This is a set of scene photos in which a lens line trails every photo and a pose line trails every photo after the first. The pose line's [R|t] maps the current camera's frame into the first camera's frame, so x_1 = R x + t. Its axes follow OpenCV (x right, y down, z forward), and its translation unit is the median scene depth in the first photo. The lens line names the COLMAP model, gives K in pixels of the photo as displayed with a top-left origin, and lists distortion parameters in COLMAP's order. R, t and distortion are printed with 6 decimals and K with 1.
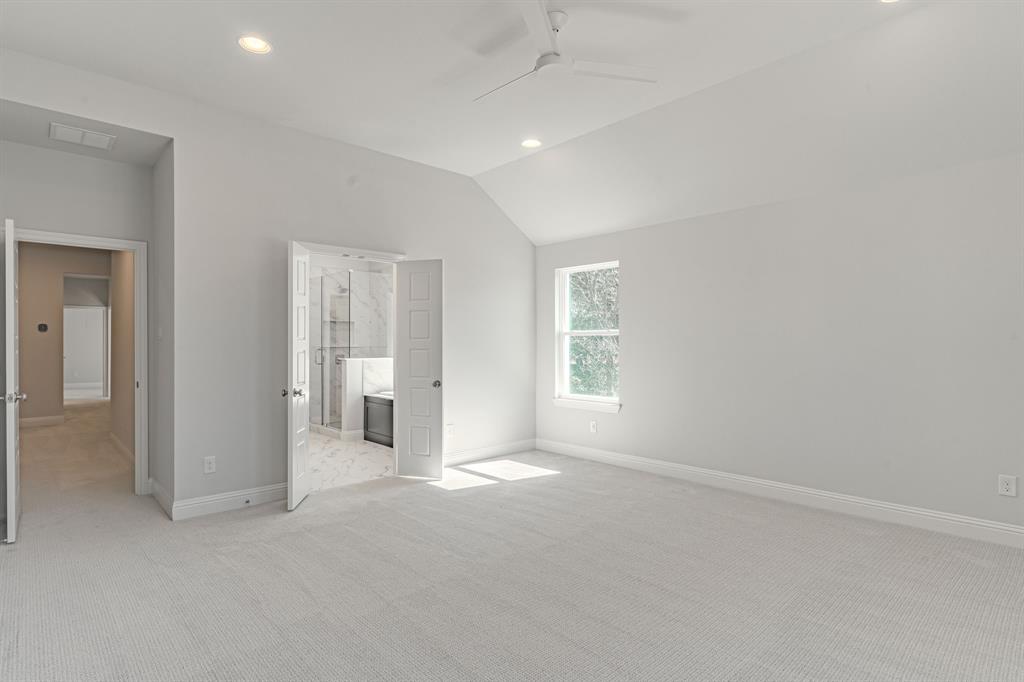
lens RADIAL K [[526.5, 0, 512.0], [0, 526.5, 341.0], [0, 0, 1]] dist [0.000932, 0.001062]
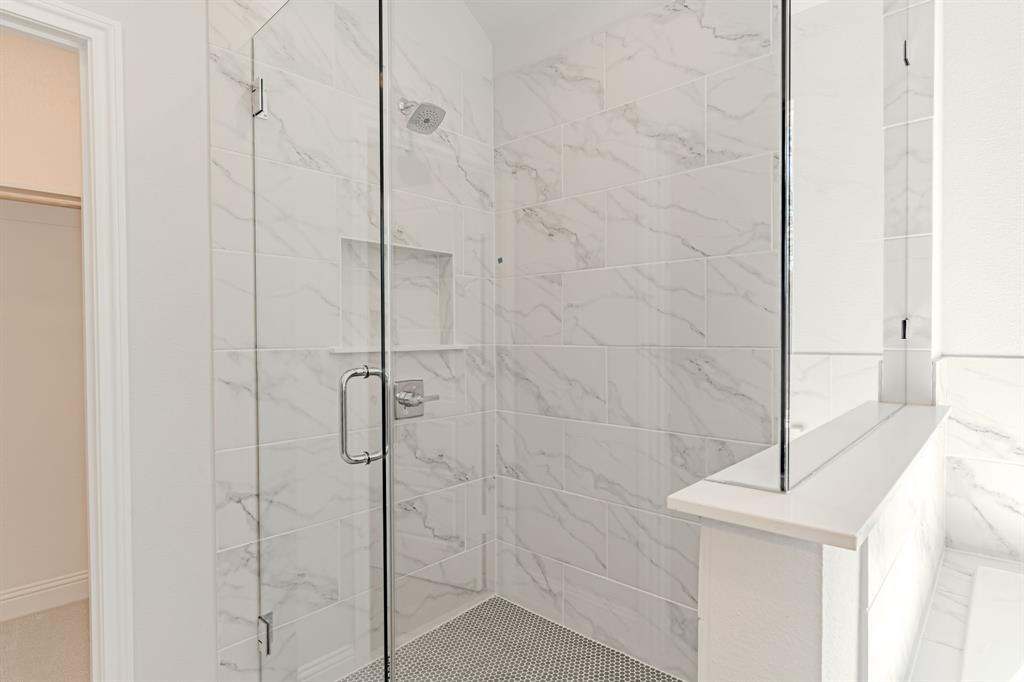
lens RADIAL K [[526.5, 0, 512.0], [0, 526.5, 341.0], [0, 0, 1]] dist [0.000932, 0.001062]
pose [[0.959426, -0.013918, 0.281616, -0.344390], [0.017221, 0.999809, -0.009255, 0.010051], [-0.281434, 0.013729, 0.959482, 0.740685]]
